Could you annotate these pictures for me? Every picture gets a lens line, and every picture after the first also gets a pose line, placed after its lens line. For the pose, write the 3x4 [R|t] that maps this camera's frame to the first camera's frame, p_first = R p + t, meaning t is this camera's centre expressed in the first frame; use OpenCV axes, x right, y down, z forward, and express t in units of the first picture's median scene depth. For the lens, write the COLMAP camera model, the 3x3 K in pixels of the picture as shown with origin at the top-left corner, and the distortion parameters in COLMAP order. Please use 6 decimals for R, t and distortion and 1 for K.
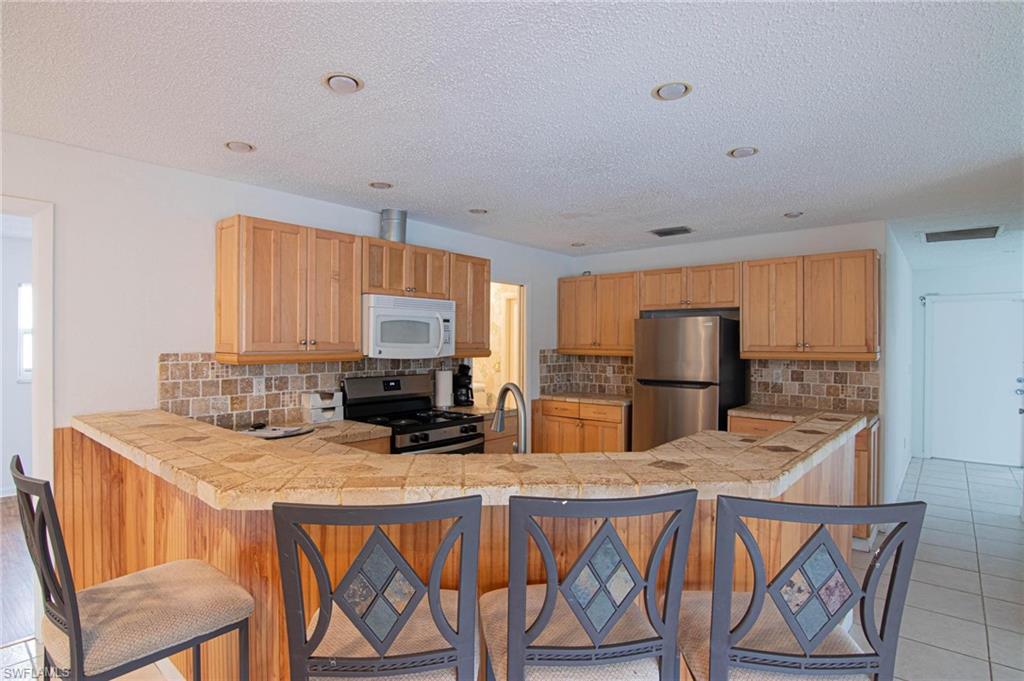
lens RADIAL K [[522.2, 0, 507.6], [0, 522.2, 344.1], [0, 0, 1]] dist [-0.003050, -0.011751]
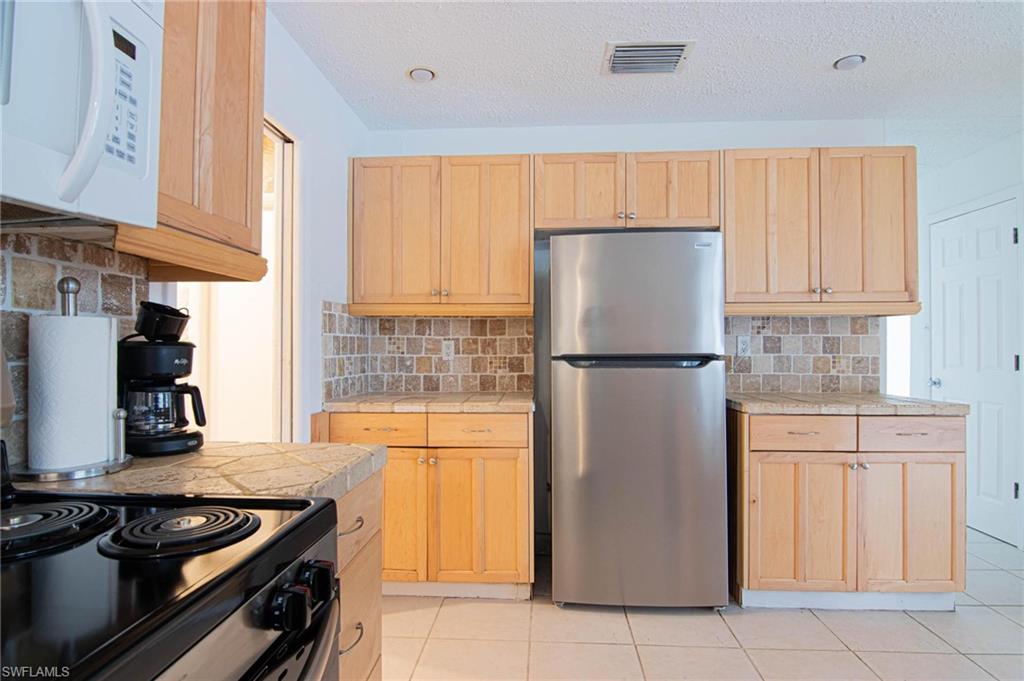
lens RADIAL K [[578.0, 0, 551.5], [0, 578.0, 339.6], [0, 0, 1]] dist [-0.005107, -0.001128]
pose [[0.795976, -0.000583, 0.605328, -0.101748], [0.004023, 0.999983, -0.004326, 0.058917], [-0.605315, 0.005879, 0.795964, 0.615694]]
